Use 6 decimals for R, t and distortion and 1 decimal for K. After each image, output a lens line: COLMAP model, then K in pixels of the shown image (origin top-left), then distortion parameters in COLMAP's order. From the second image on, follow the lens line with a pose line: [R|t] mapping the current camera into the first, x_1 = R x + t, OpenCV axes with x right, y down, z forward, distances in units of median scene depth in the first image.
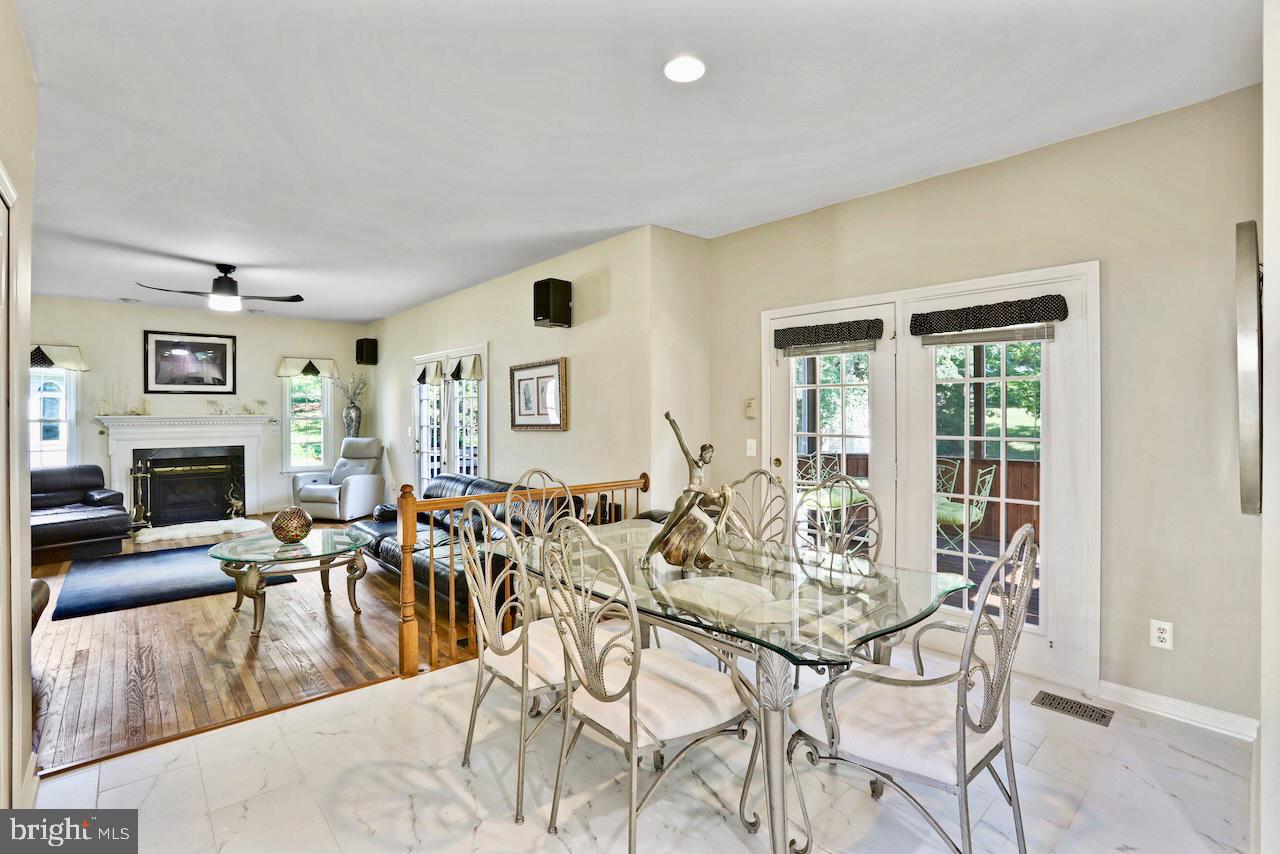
lens RADIAL K [[592.6, 0, 632.6], [0, 592.6, 422.9], [0, 0, 1]] dist [-0.075070, 0.032624]
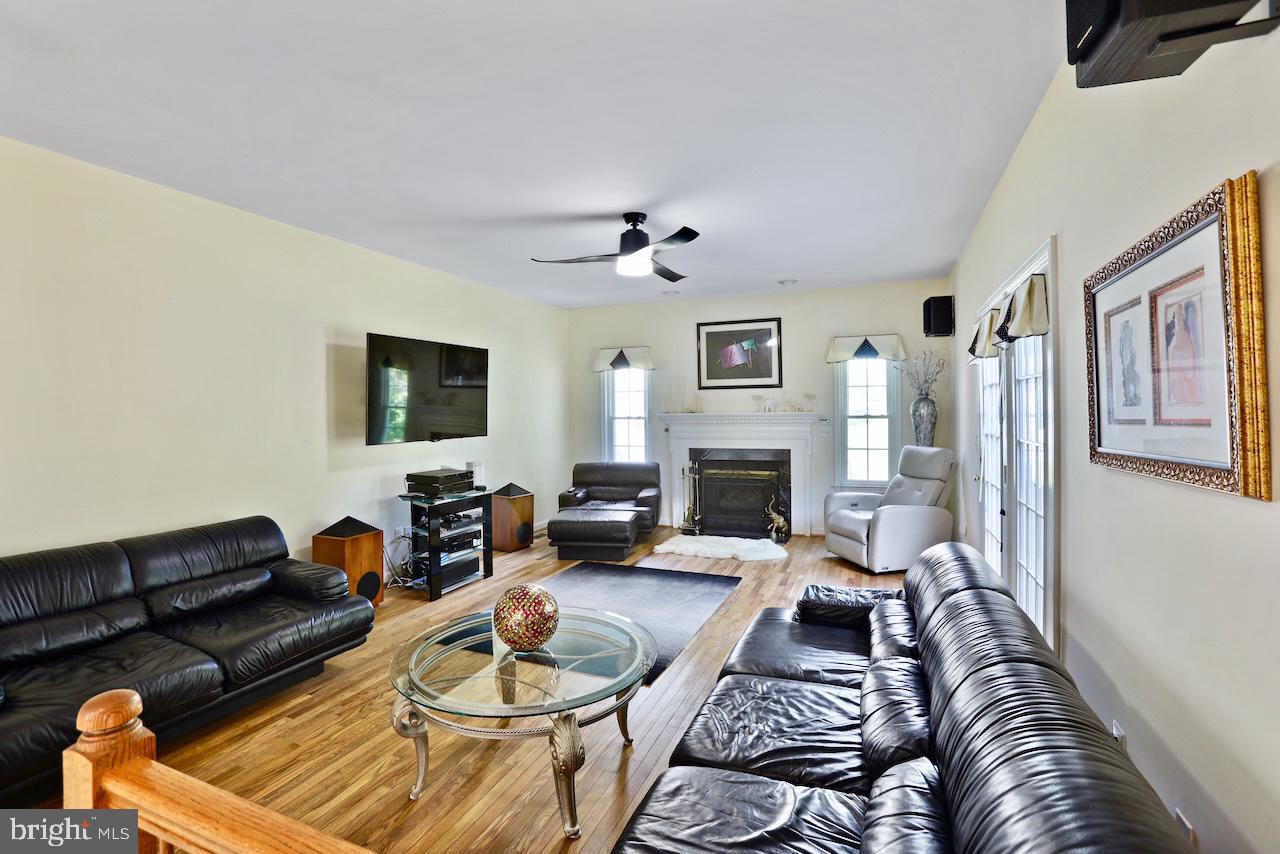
lens RADIAL K [[592.6, 0, 632.6], [0, 592.6, 422.9], [0, 0, 1]] dist [-0.075070, 0.032624]
pose [[0.430874, 0.017809, -0.902237, -0.013671], [-0.007056, 0.999841, 0.016366, -0.011733], [0.902385, -0.000686, 0.430931, 0.464117]]
